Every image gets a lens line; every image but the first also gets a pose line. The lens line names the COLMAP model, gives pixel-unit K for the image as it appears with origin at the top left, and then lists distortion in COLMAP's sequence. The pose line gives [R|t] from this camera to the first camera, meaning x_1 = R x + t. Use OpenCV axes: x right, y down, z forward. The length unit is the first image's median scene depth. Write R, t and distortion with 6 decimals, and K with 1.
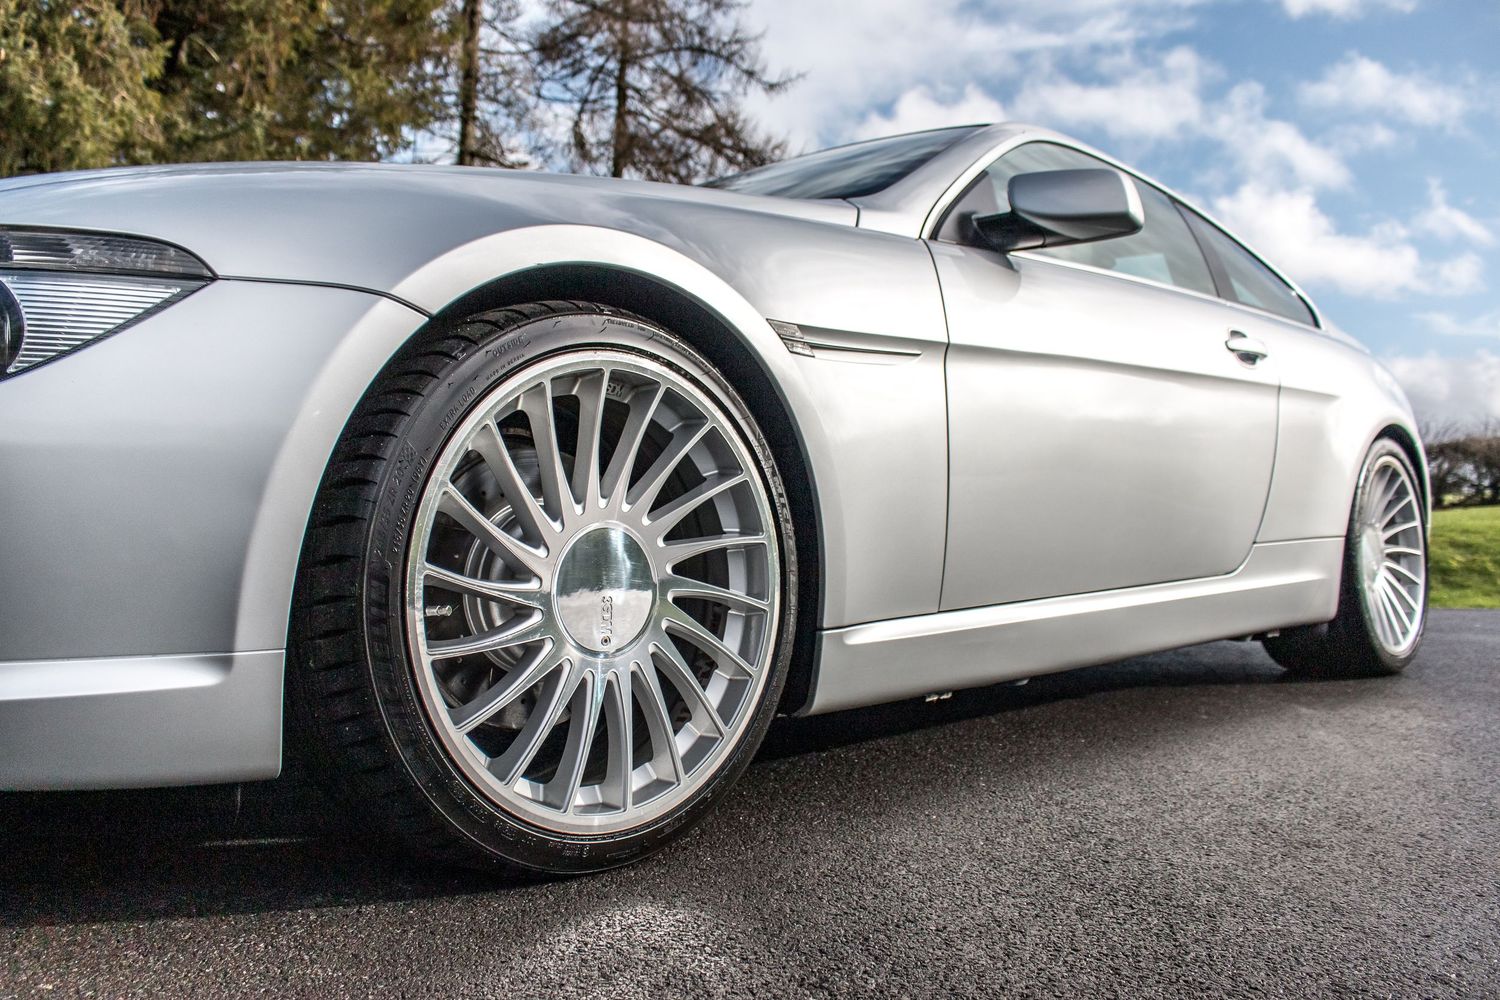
lens RADIAL K [[1119.8, 0, 749.3], [0, 1119.8, 514.7], [0, 0, 1]] dist [-0.003052, 0.014061]
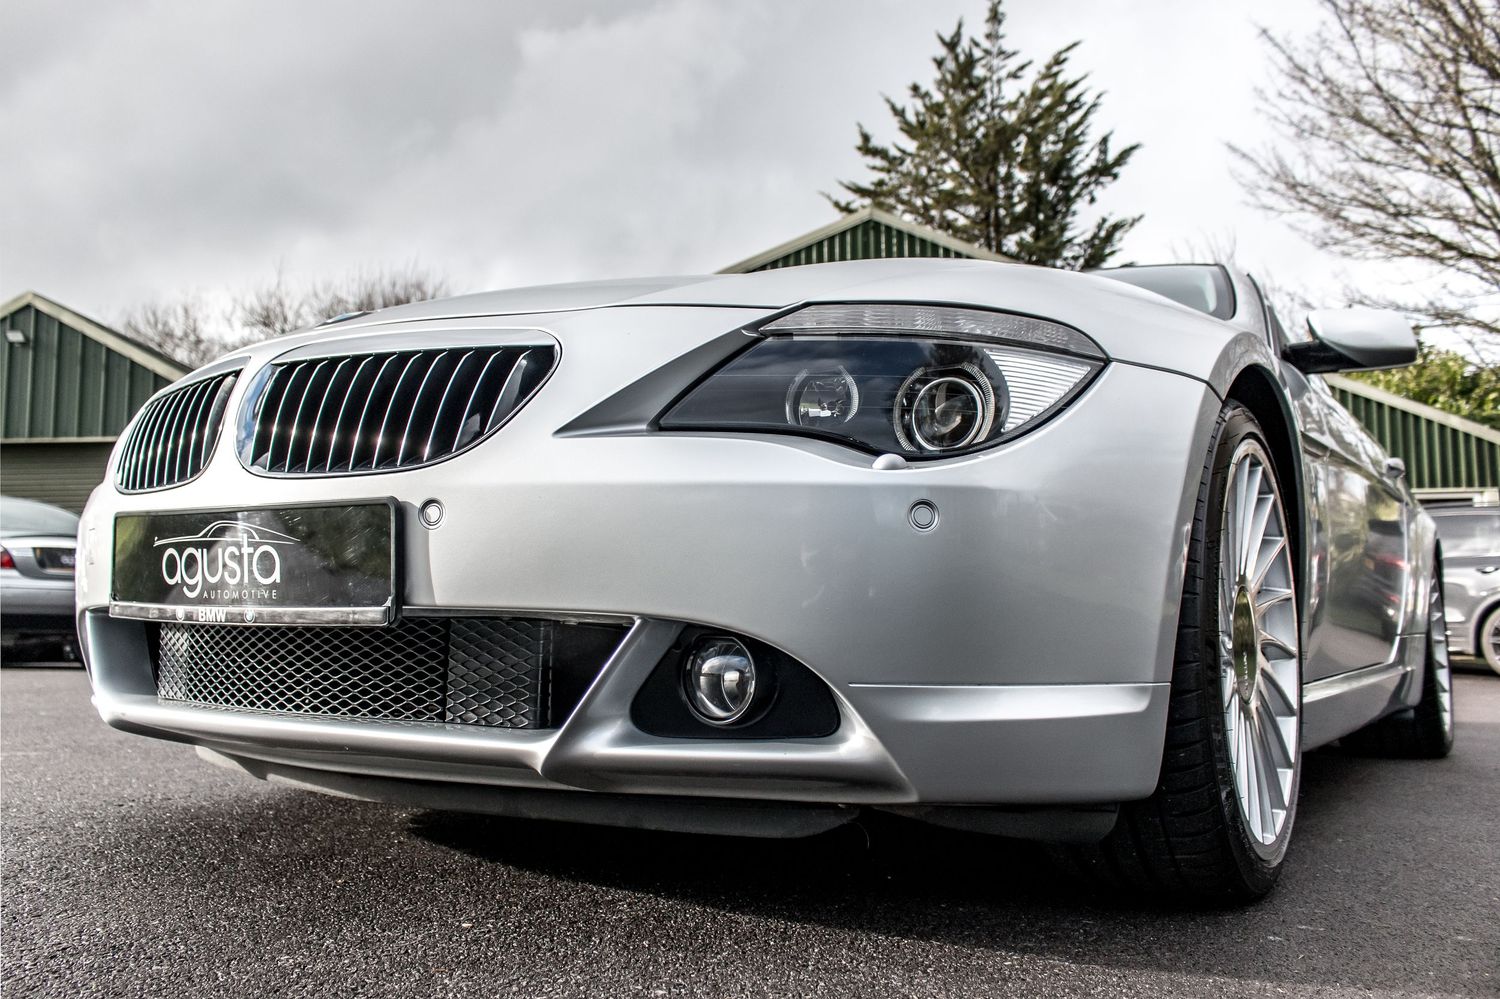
lens RADIAL K [[1119.8, 0, 744.2], [0, 1119.8, 513.7], [0, 0, 1]] dist [-0.003052, 0.014061]
pose [[0.986056, 0.035927, 0.162487, -0.344283], [-0.020419, 0.995160, -0.096126, 0.022358], [-0.165154, 0.091467, 0.982017, -0.021827]]
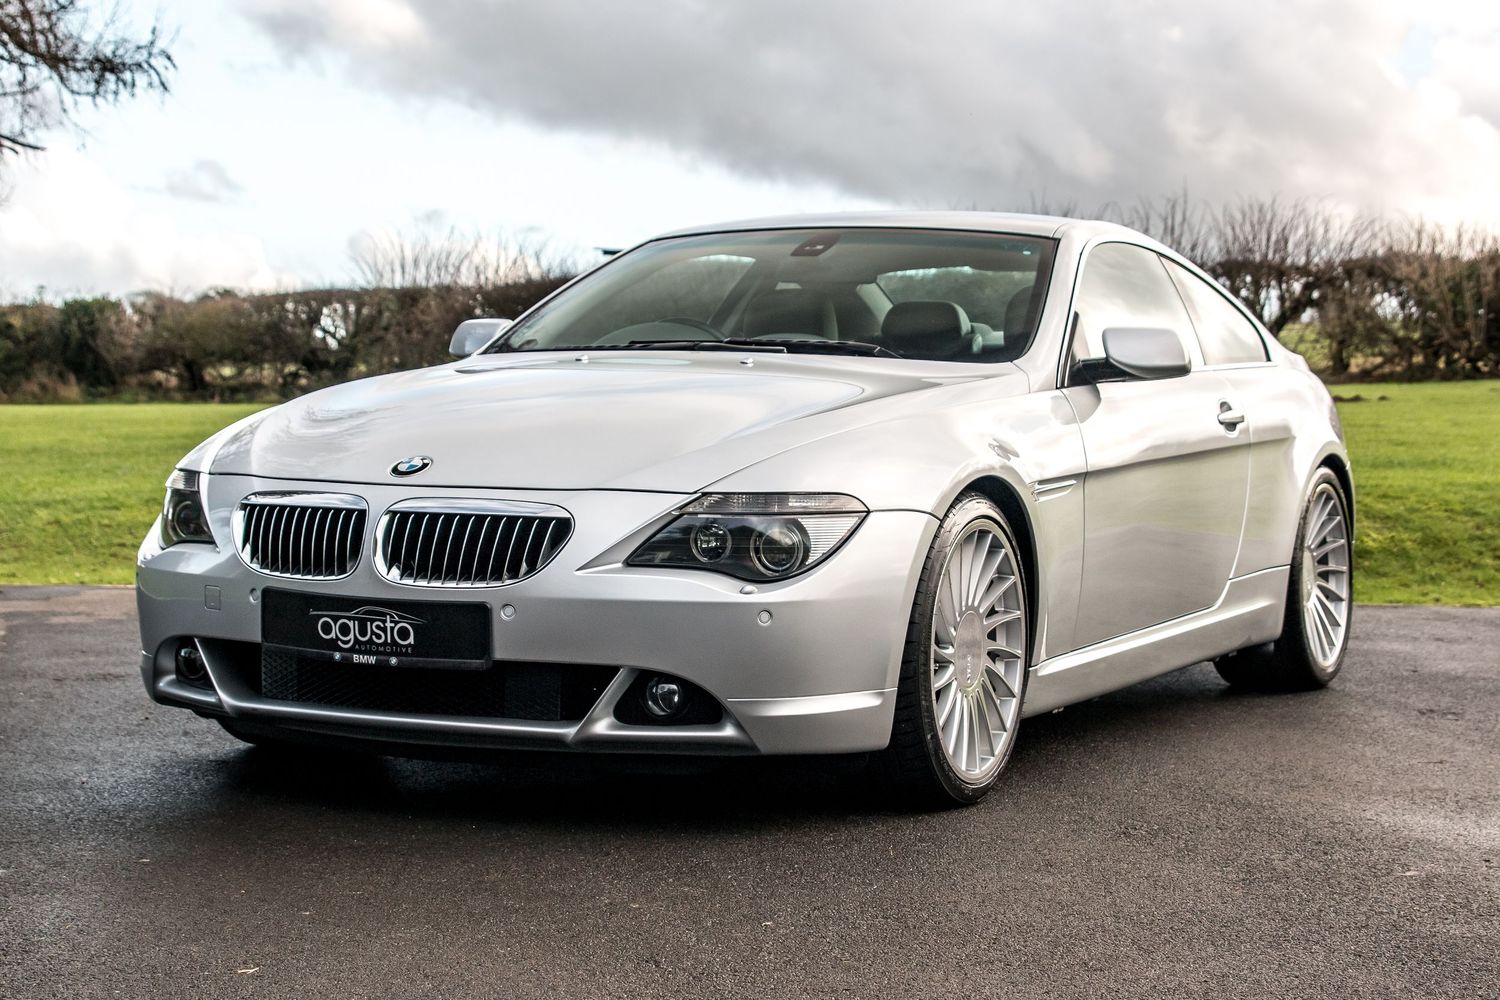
lens RADIAL K [[2352.4, 0, 751.4], [0, 2352.4, 496.4], [0, 0, 1]] dist [-0.040496, 0.000000]
pose [[0.953424, 0.003274, 0.301615, -0.669365], [-0.018862, 0.998631, 0.048784, -0.149497], [-0.301042, -0.052201, 0.952181, -1.033943]]
